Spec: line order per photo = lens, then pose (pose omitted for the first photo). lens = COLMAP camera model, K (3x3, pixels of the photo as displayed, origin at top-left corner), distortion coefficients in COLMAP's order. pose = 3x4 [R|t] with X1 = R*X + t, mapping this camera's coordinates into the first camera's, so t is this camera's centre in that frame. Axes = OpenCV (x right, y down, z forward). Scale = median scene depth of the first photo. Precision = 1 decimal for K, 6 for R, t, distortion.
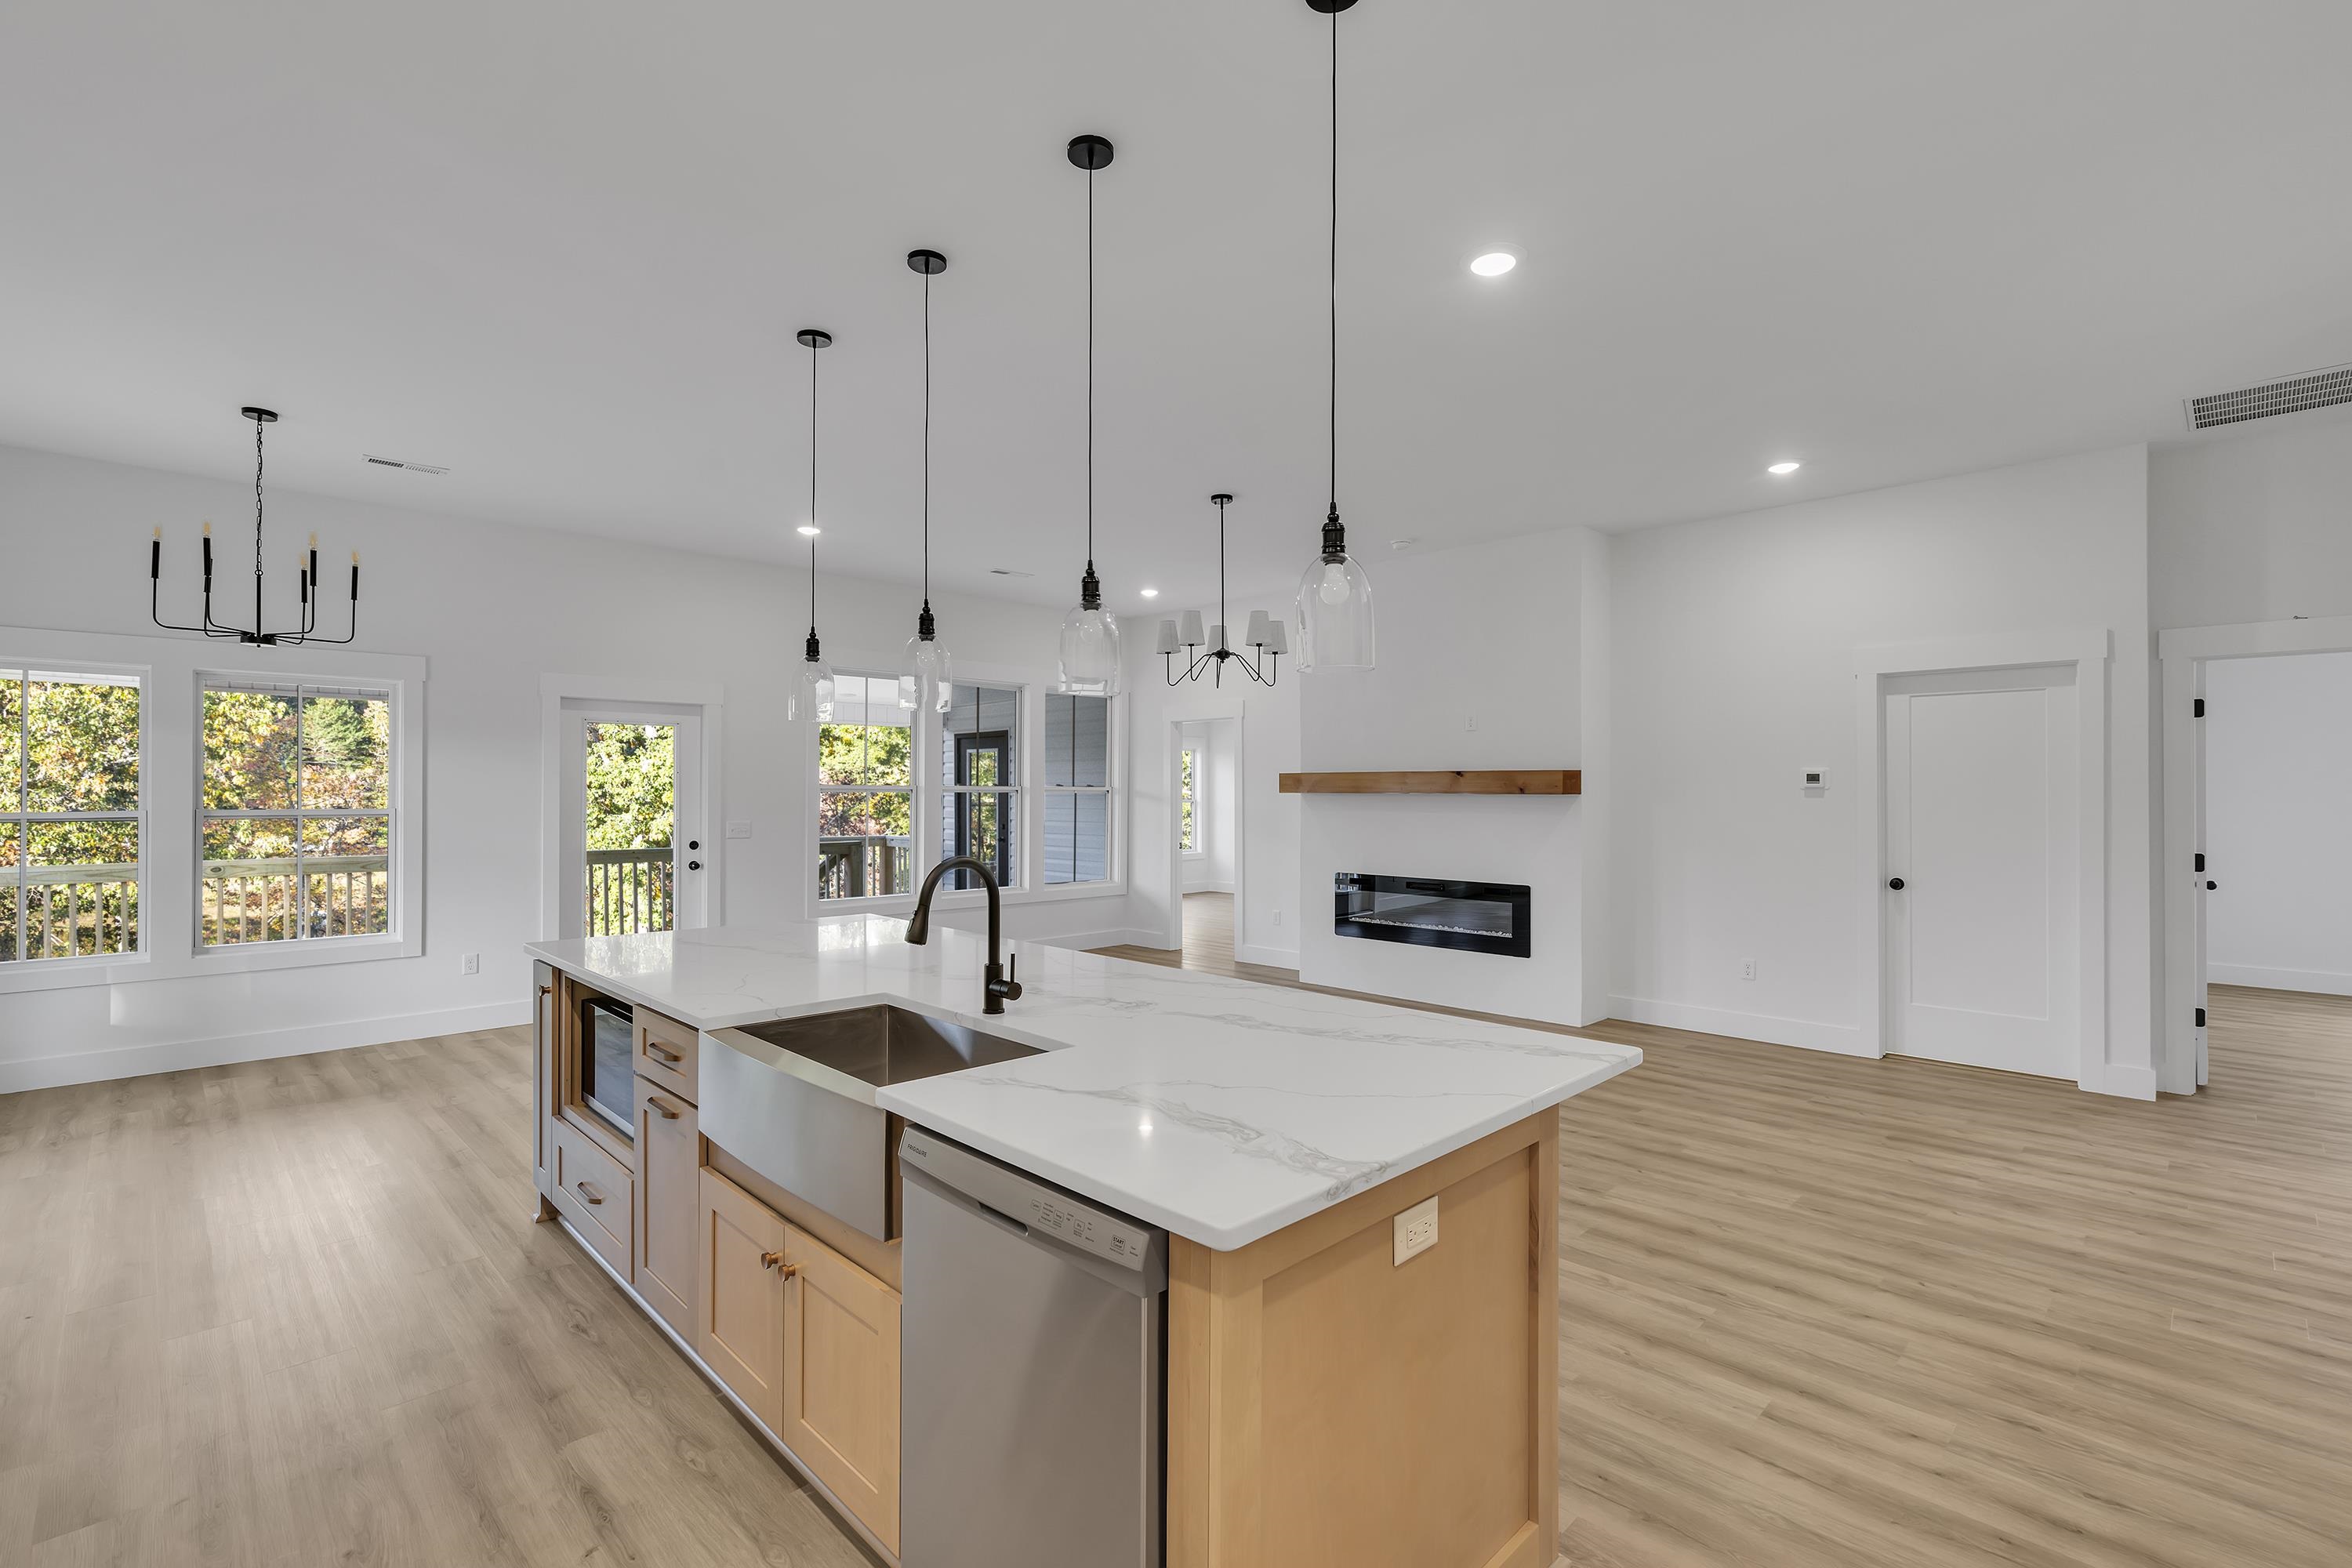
lens RADIAL K [[1051.2, 0, 1176.0], [0, 1051.2, 784.0], [0, 0, 1]] dist [-0.003315, 0.001087]
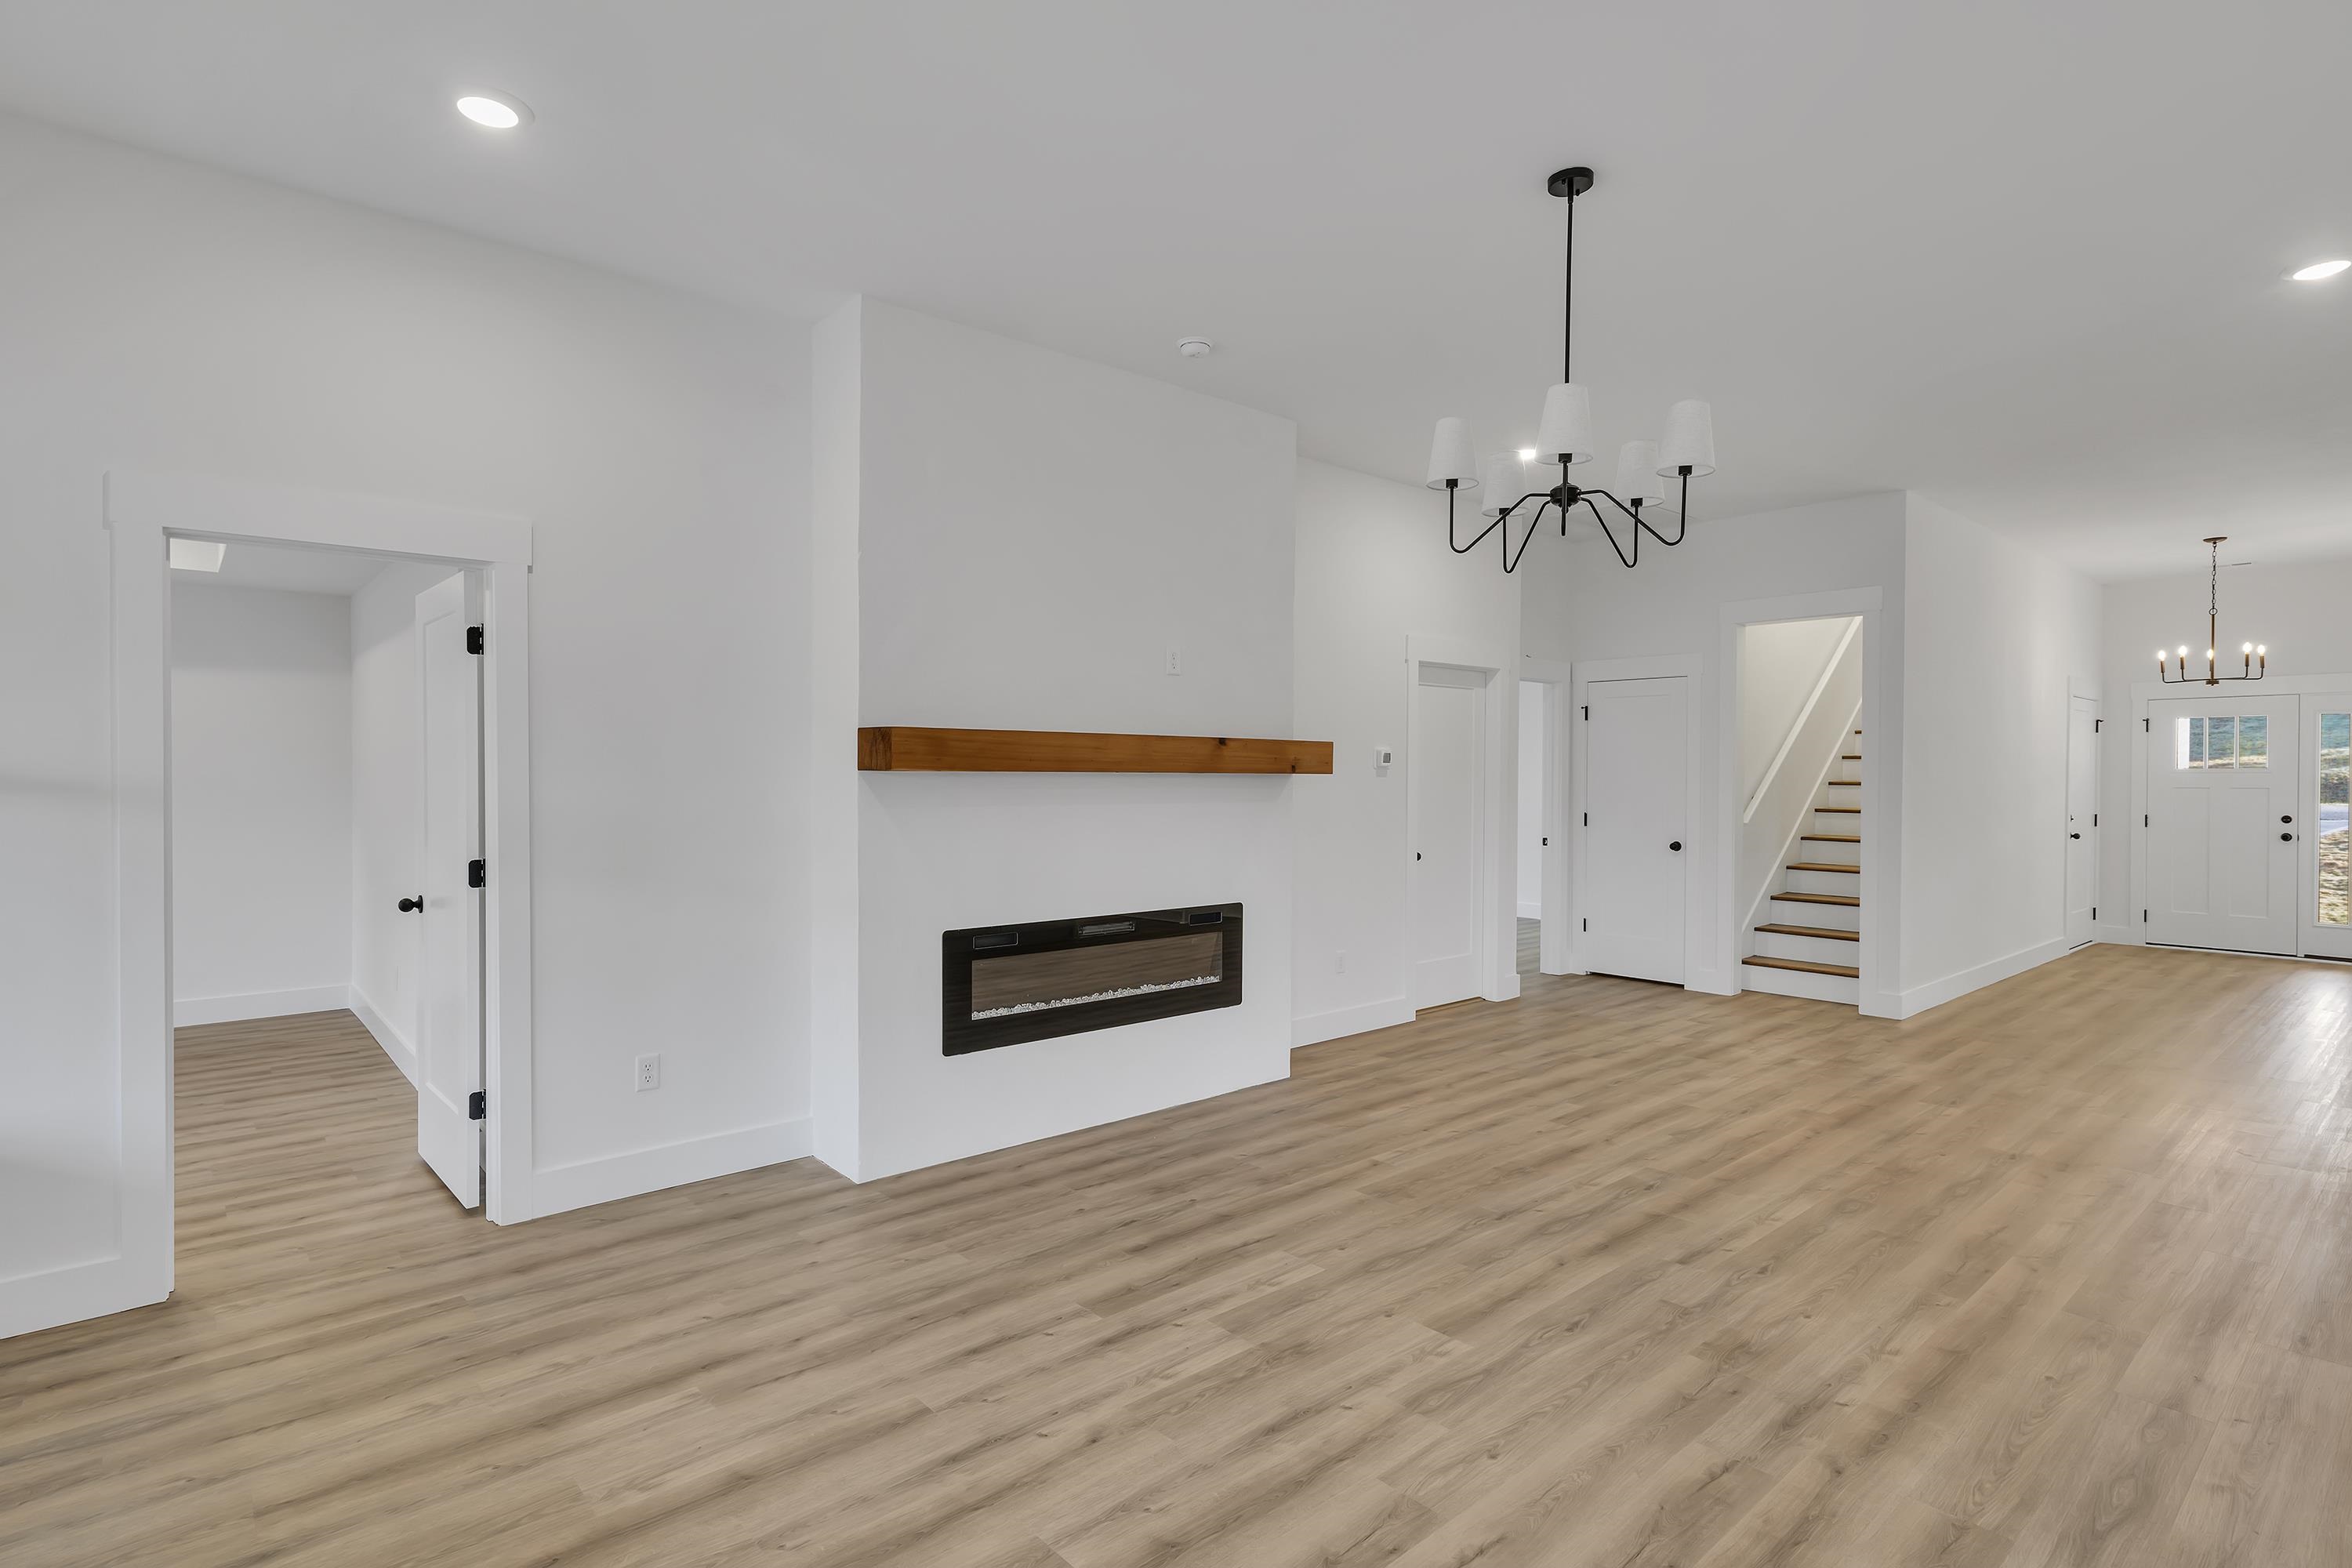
lens RADIAL K [[1159.5, 0, 1176.0], [0, 1159.5, 784.0], [0, 0, 1]] dist [-0.000167, 0.001058]
pose [[0.059142, -0.007922, 0.998218, -0.597810], [-0.009287, 0.999921, 0.008485, 0.013684], [-0.998206, -0.009772, 0.059063, 1.327345]]
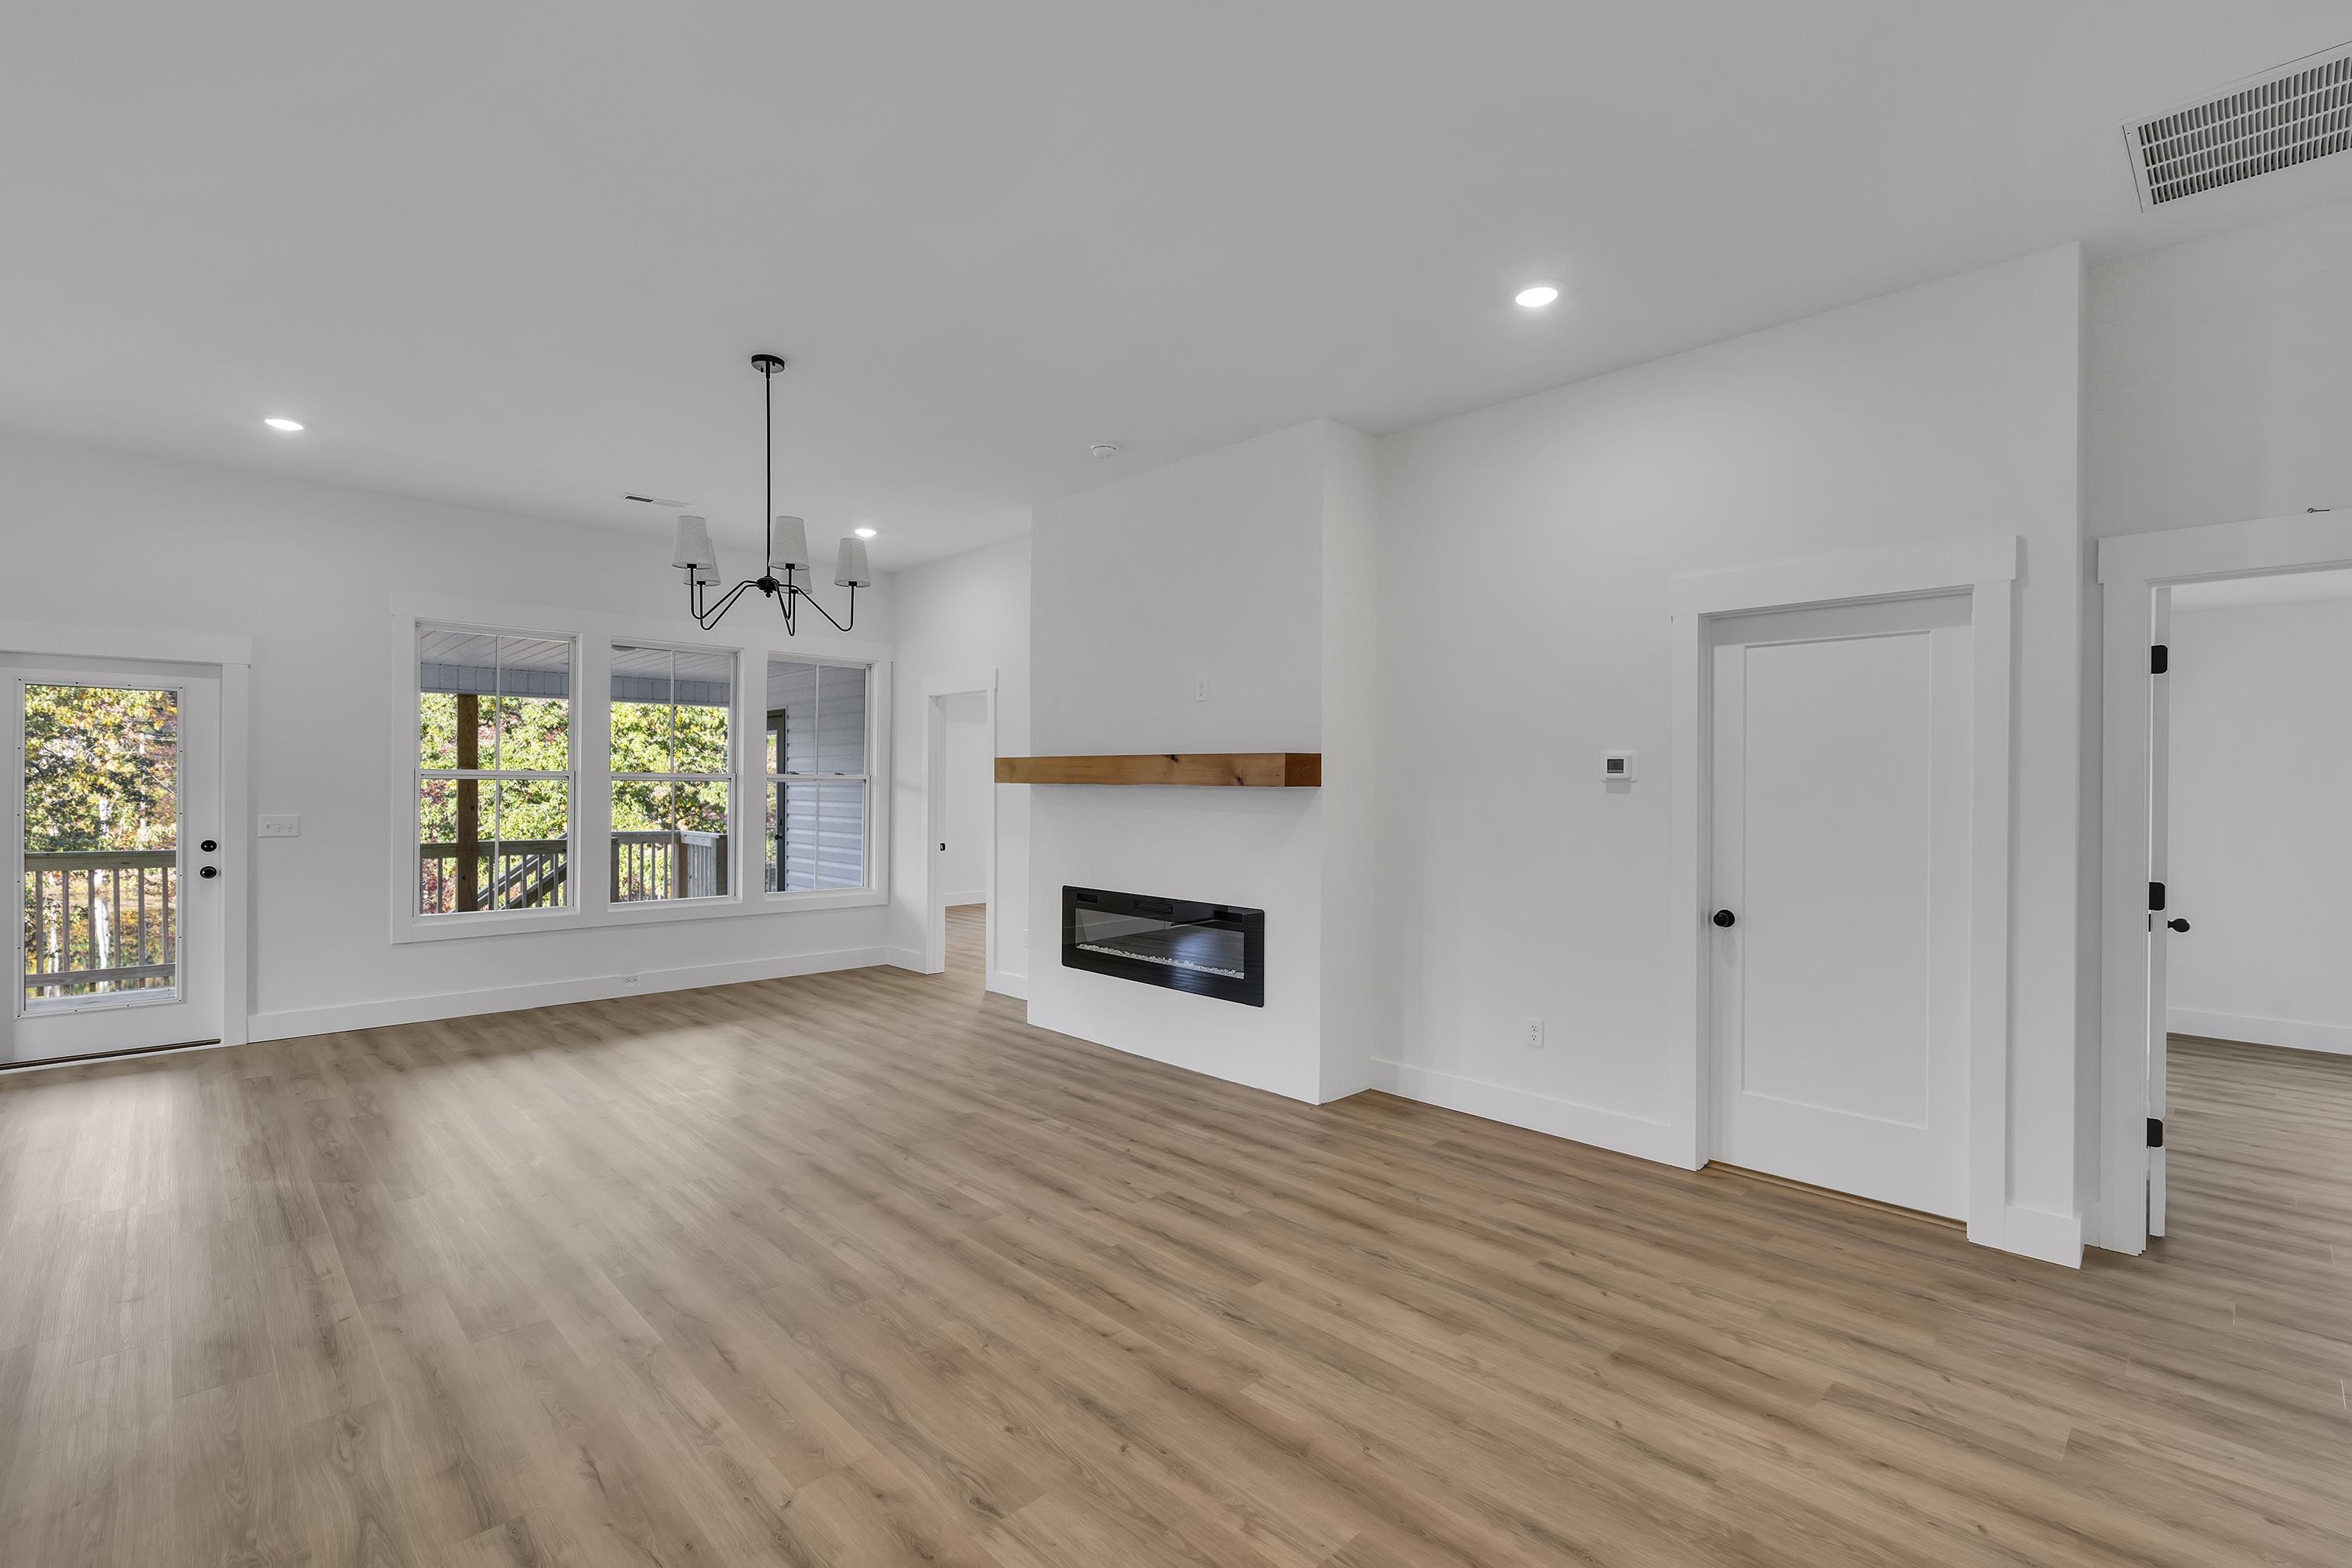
lens RADIAL K [[1051.2, 0, 1176.0], [0, 1051.2, 784.0], [0, 0, 1]] dist [-0.003315, 0.001087]
pose [[0.999931, 0.006340, -0.009892, 0.374427], [-0.006269, 0.999954, 0.007203, 0.004206], [0.009937, -0.007140, 0.999925, 0.344465]]
